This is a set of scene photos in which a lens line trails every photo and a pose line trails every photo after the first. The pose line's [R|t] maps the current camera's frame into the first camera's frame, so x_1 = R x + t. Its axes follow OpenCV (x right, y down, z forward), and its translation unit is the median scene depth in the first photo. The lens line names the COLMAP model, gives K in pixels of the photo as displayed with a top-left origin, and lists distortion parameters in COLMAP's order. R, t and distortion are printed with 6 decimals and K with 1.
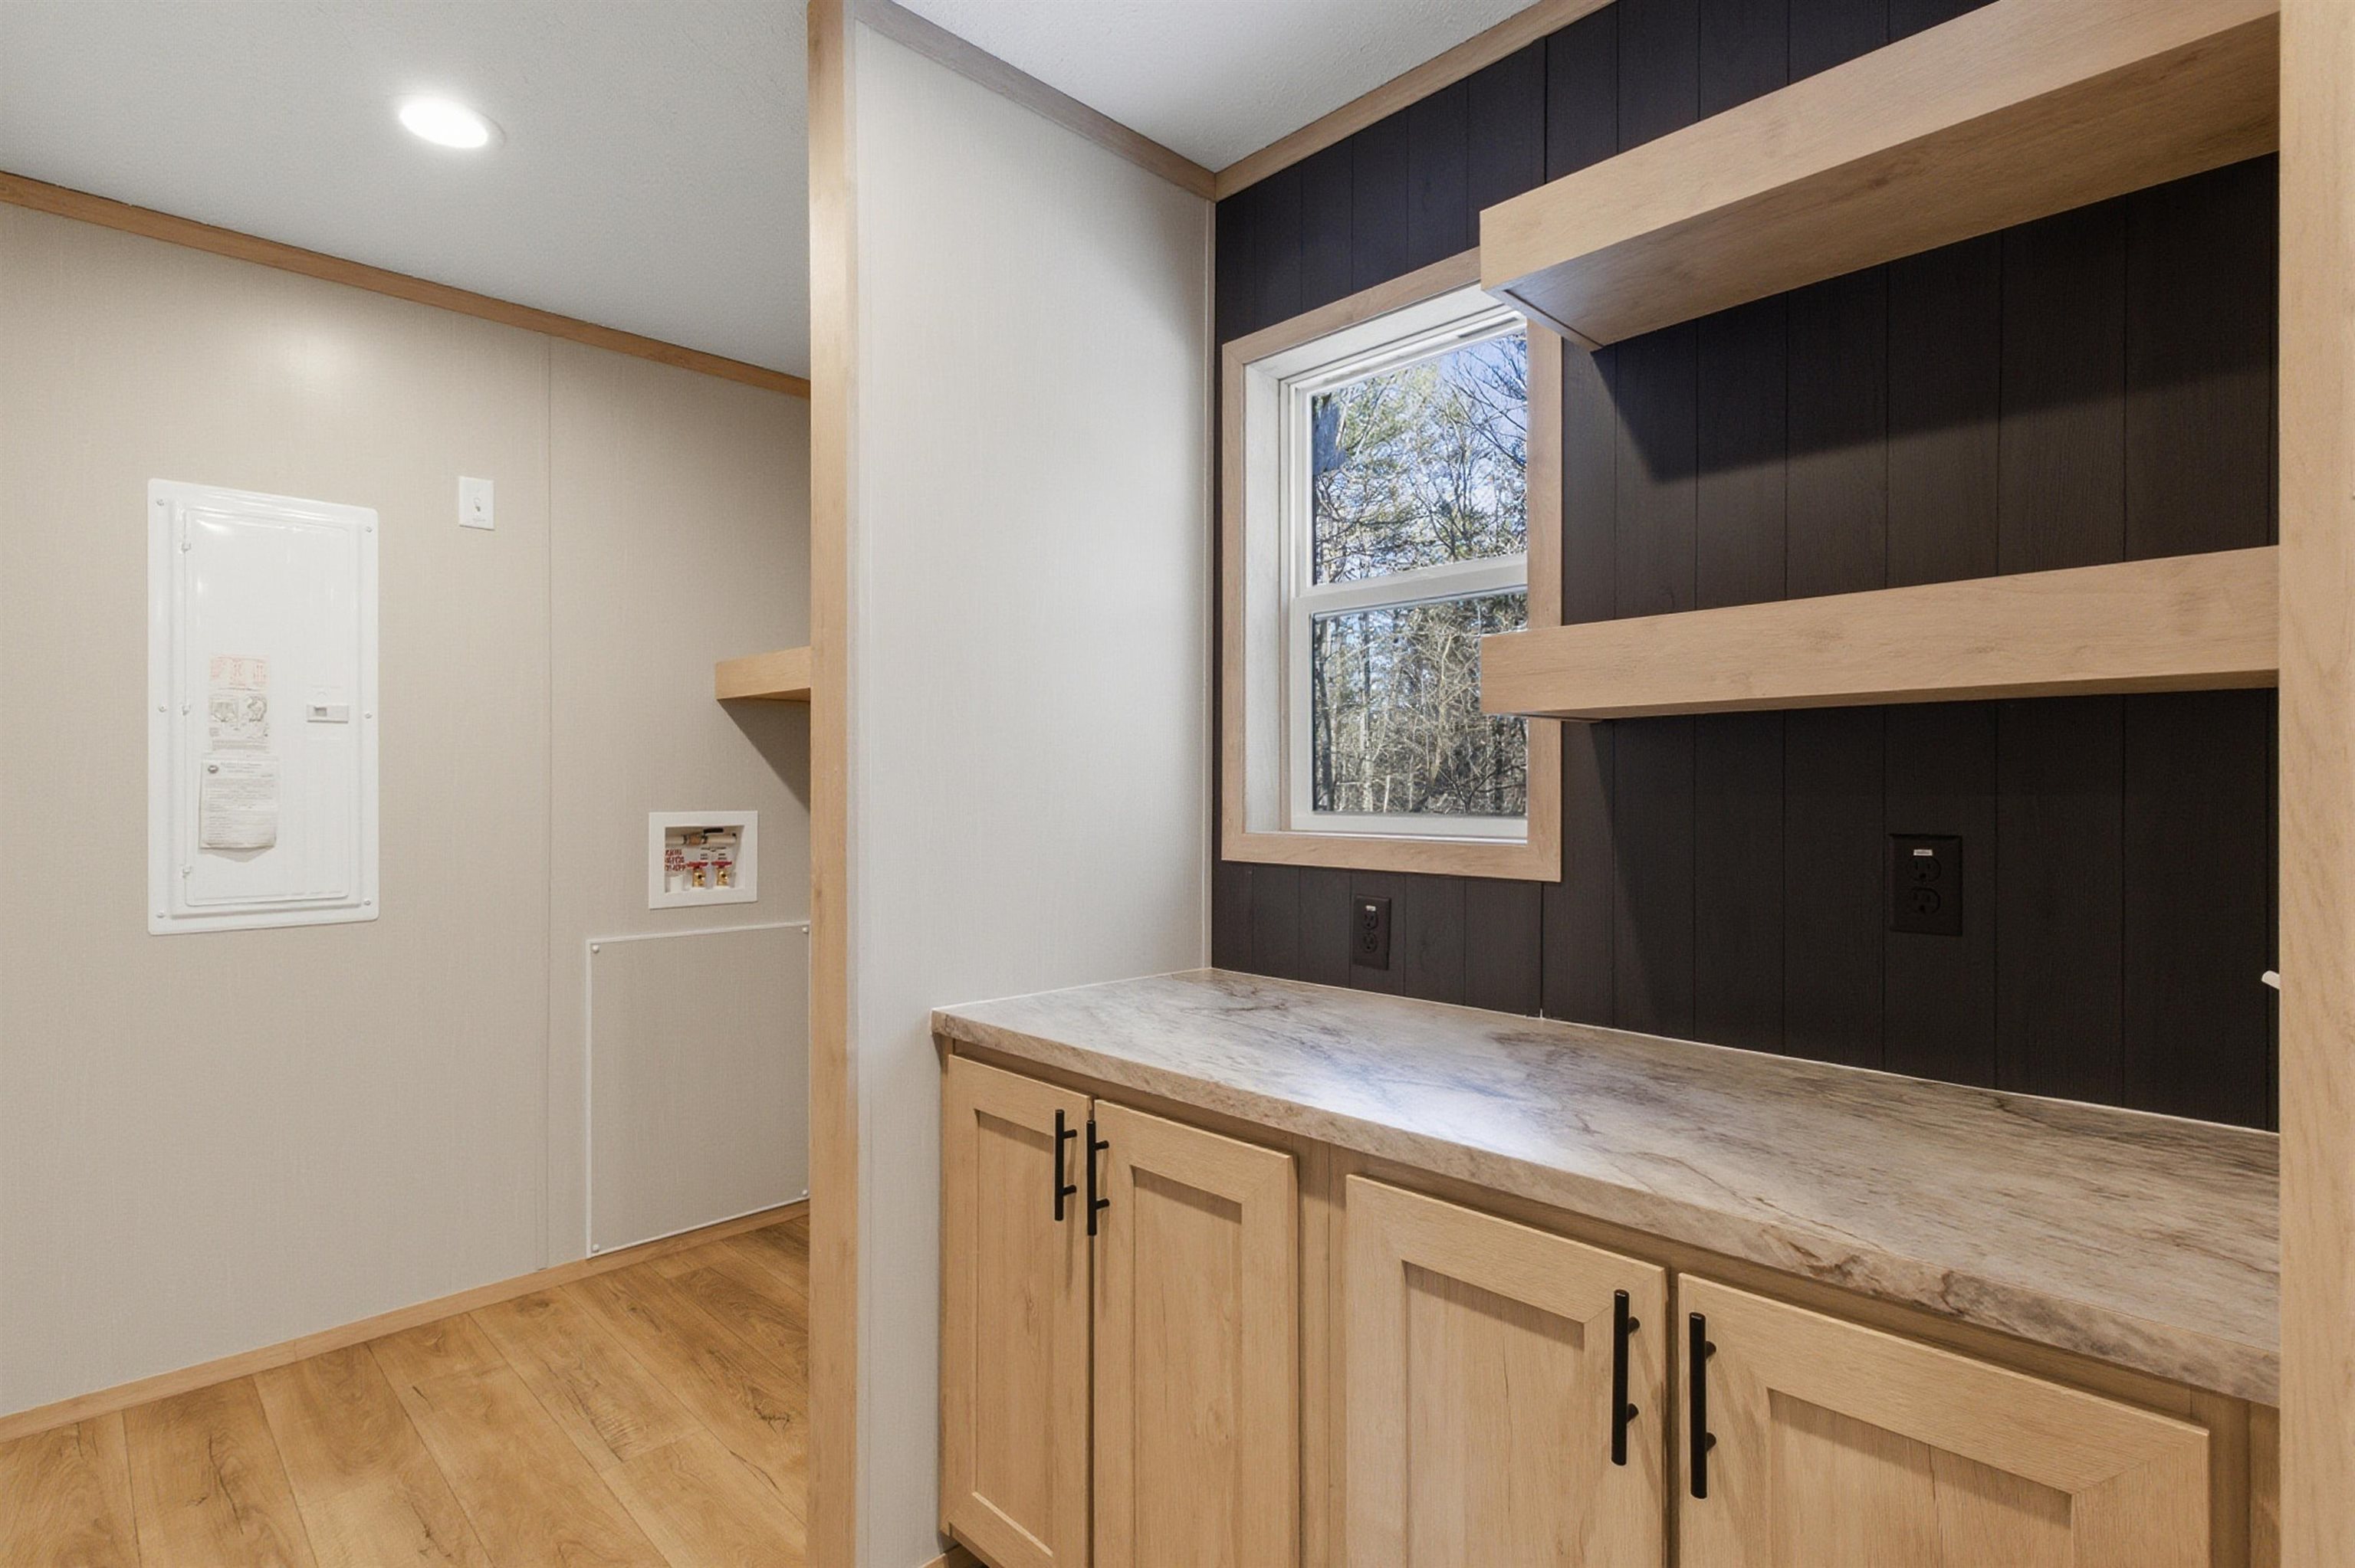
lens RADIAL K [[1158.4, 0, 1176.9], [0, 1158.4, 785.7], [0, 0, 1]] dist [-0.000018, 0.000206]
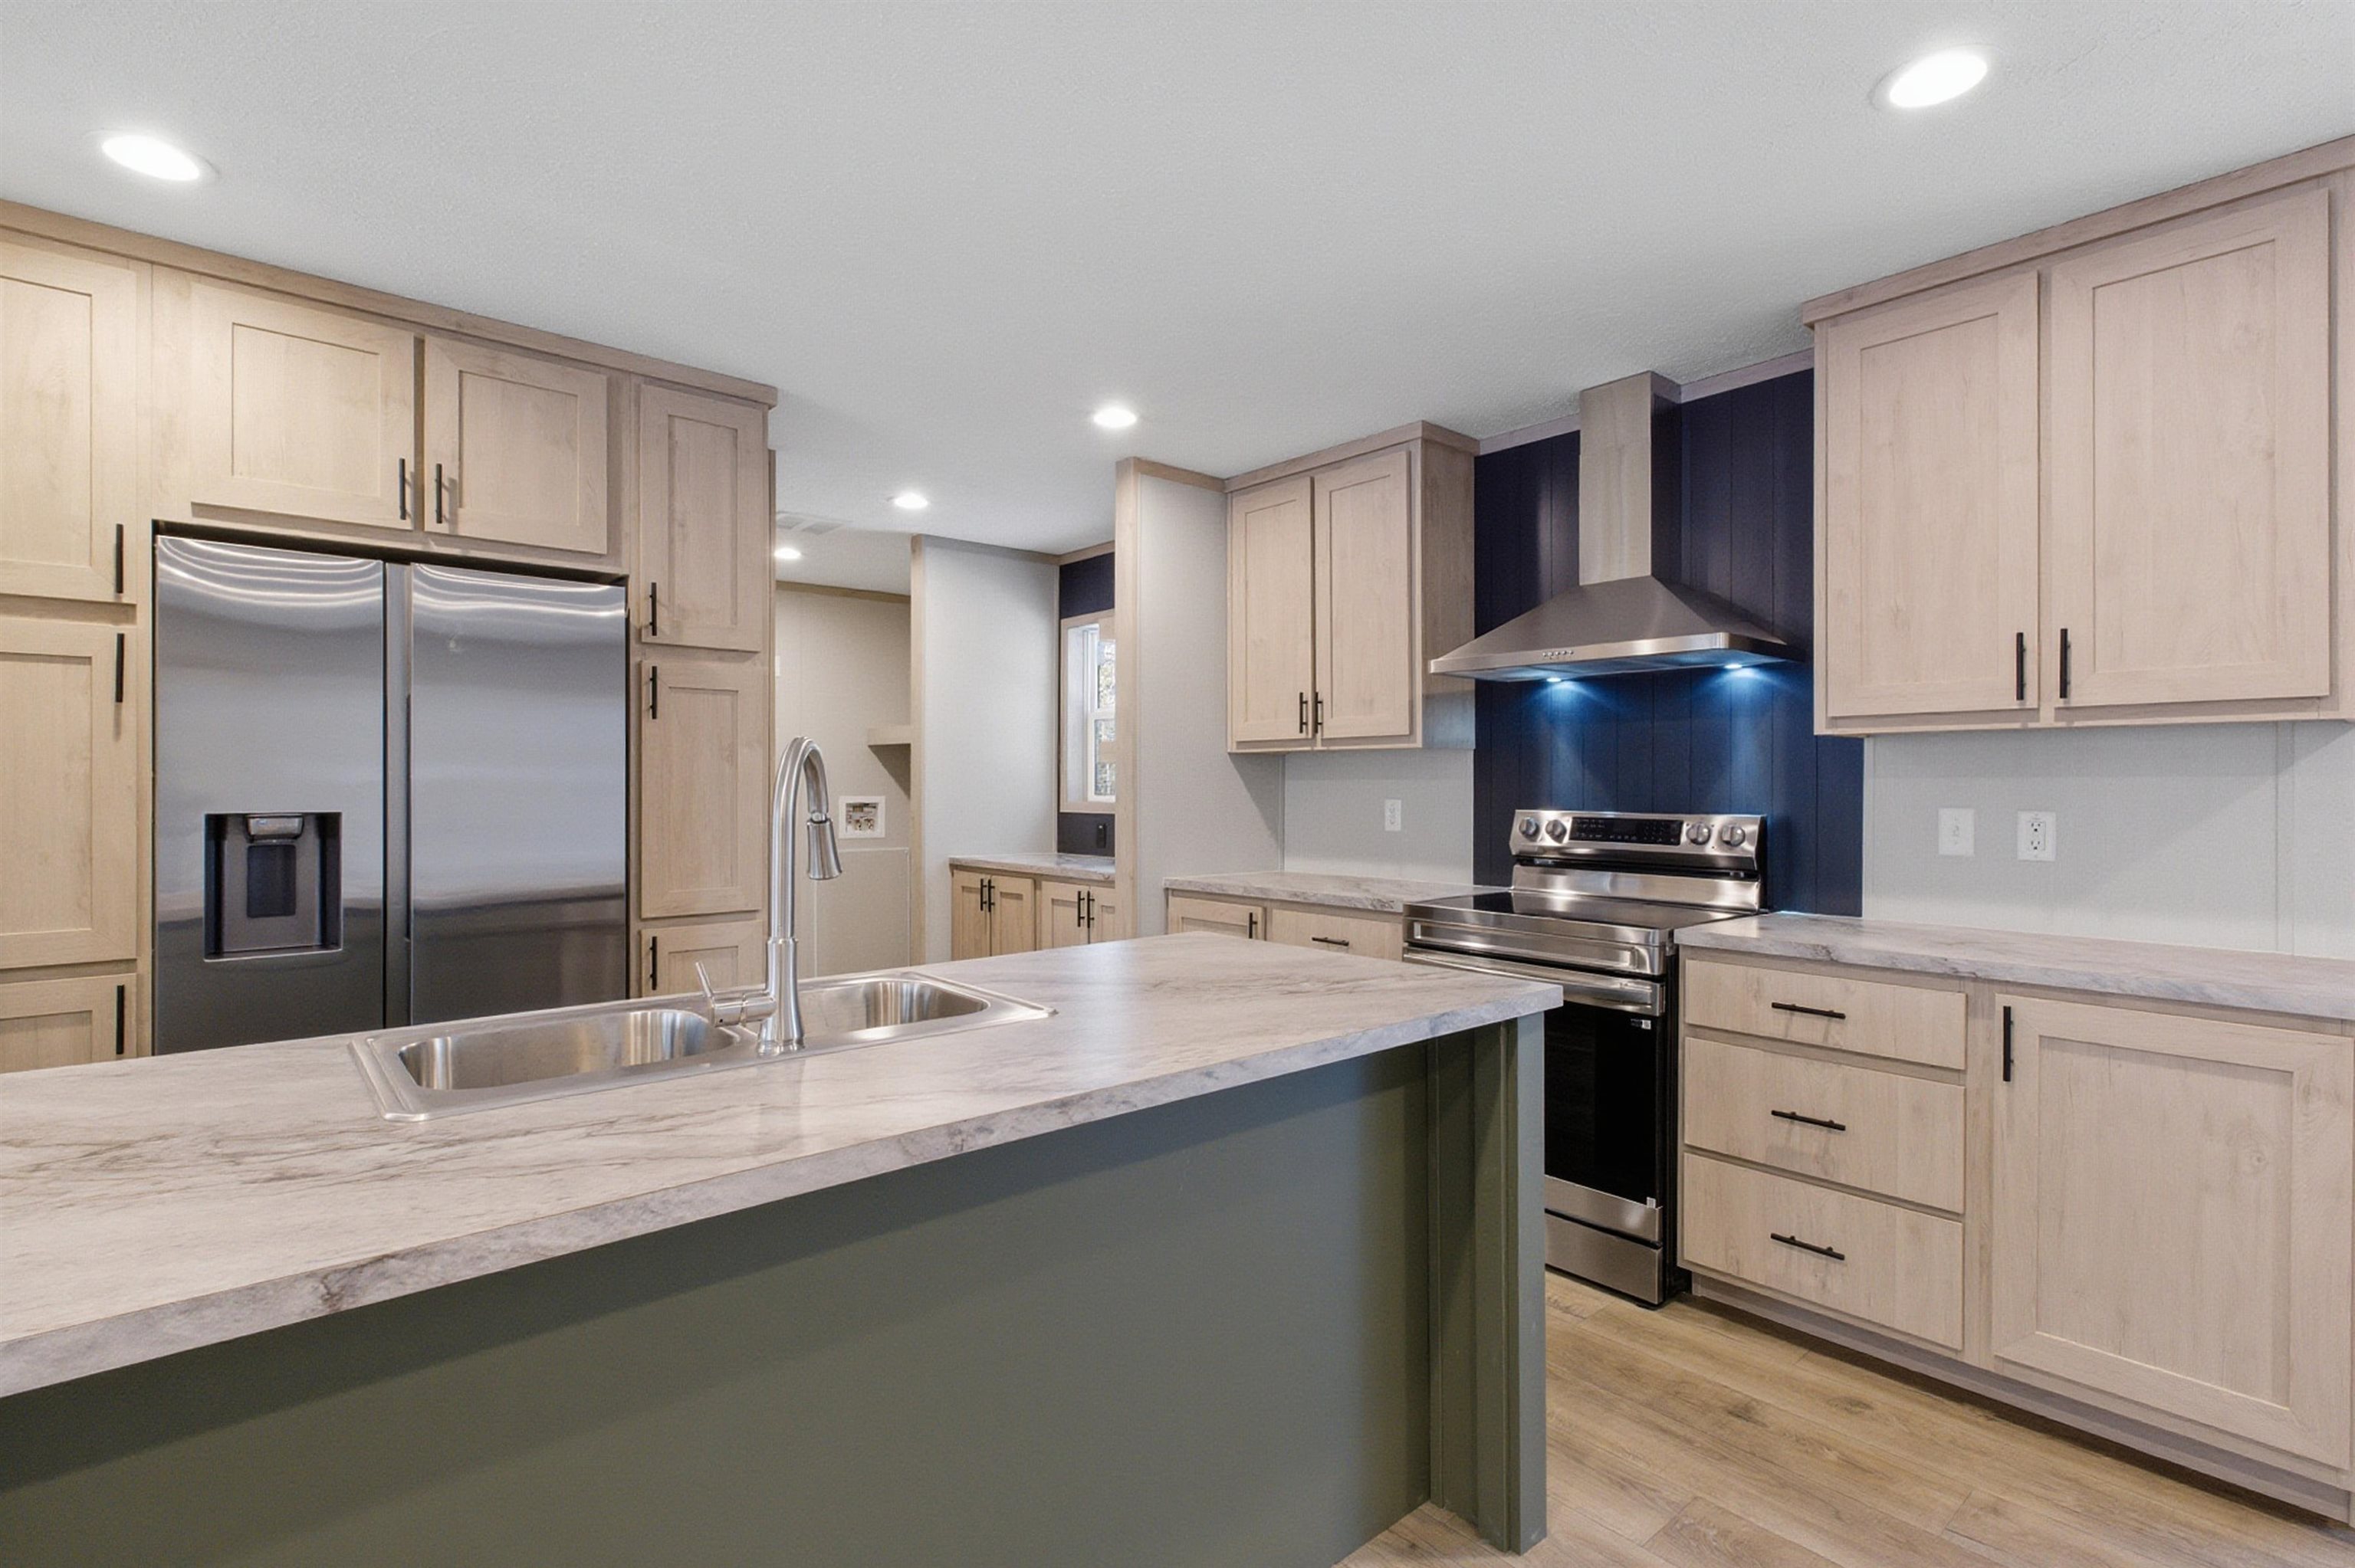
lens RADIAL K [[1118.9, 0, 1194.8], [0, 1118.9, 776.2], [0, 0, 1]] dist [0.005264, -0.000066]
pose [[0.998568, -0.003147, -0.053407, 0.553224], [0.002856, 0.999981, -0.005533, -0.004027], [0.053423, 0.005373, 0.998558, -1.784606]]
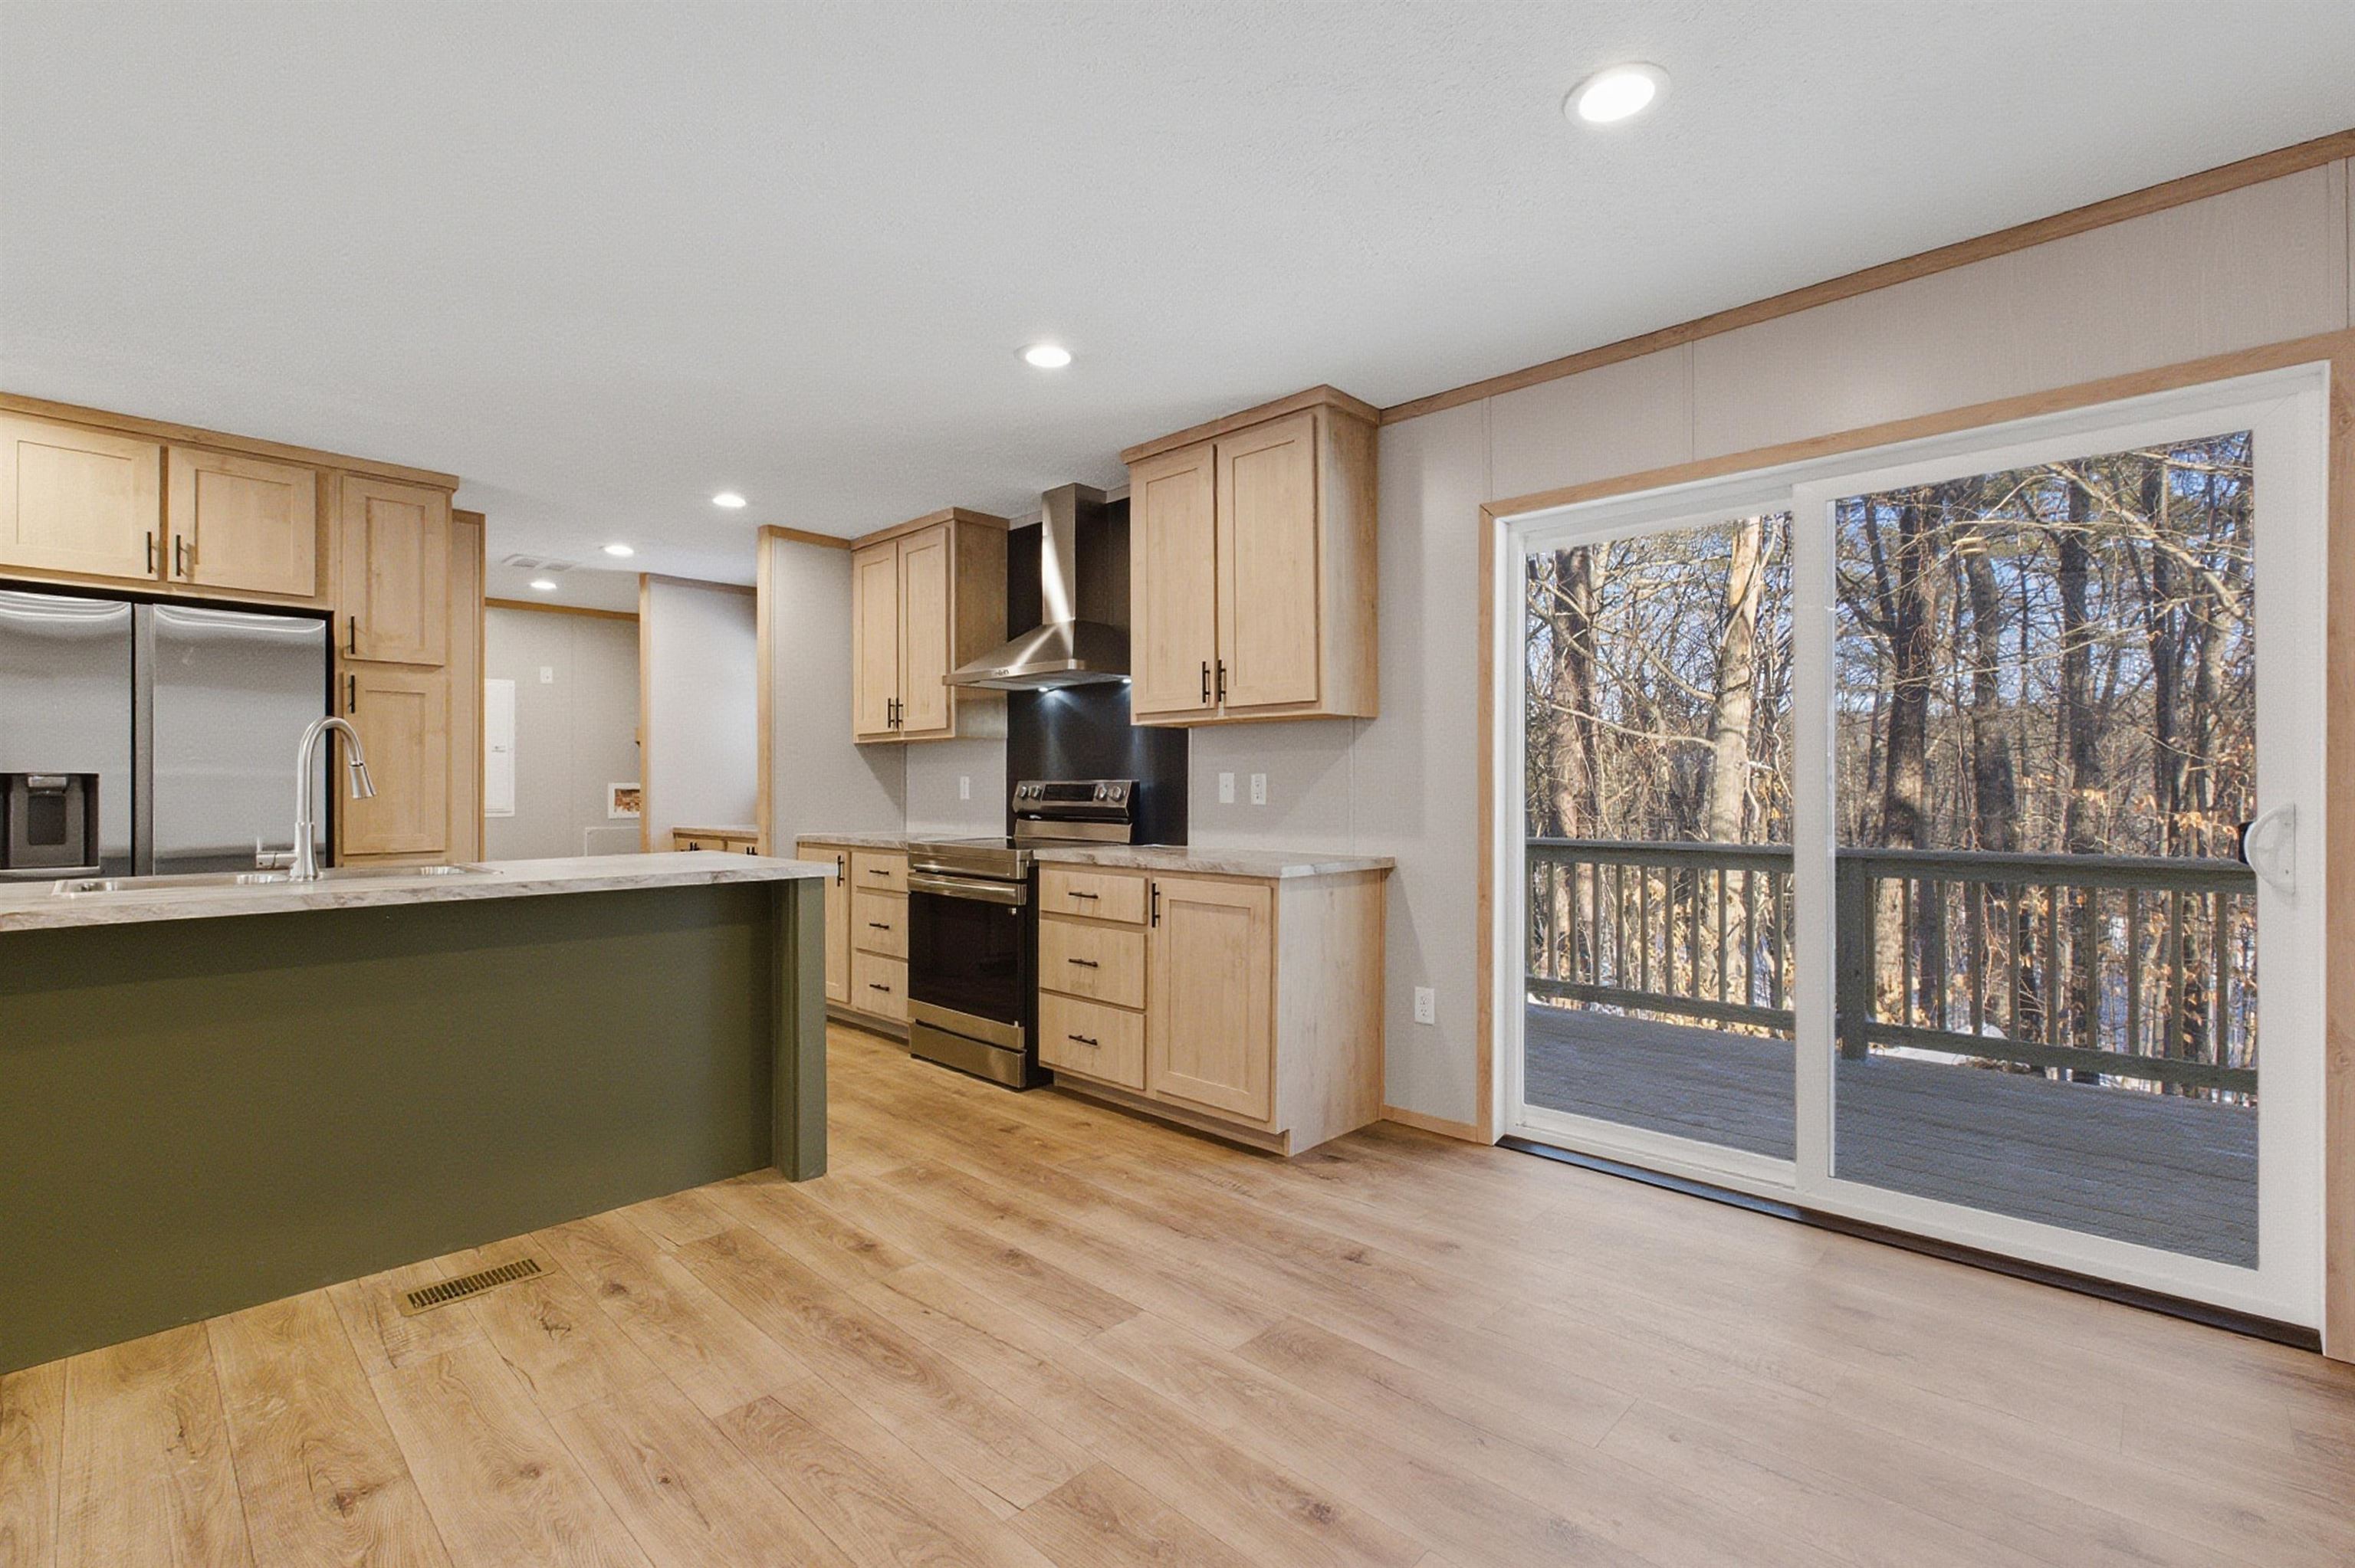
lens RADIAL K [[1027.9, 0, 1179.8], [0, 1027.9, 784.2], [0, 0, 1]] dist [-0.008321, 0.000287]
pose [[0.998851, -0.004229, 0.047740, 1.218444], [0.004288, 0.999990, -0.001133, 0.052619], [-0.047734, 0.001336, 0.998859, -2.332529]]
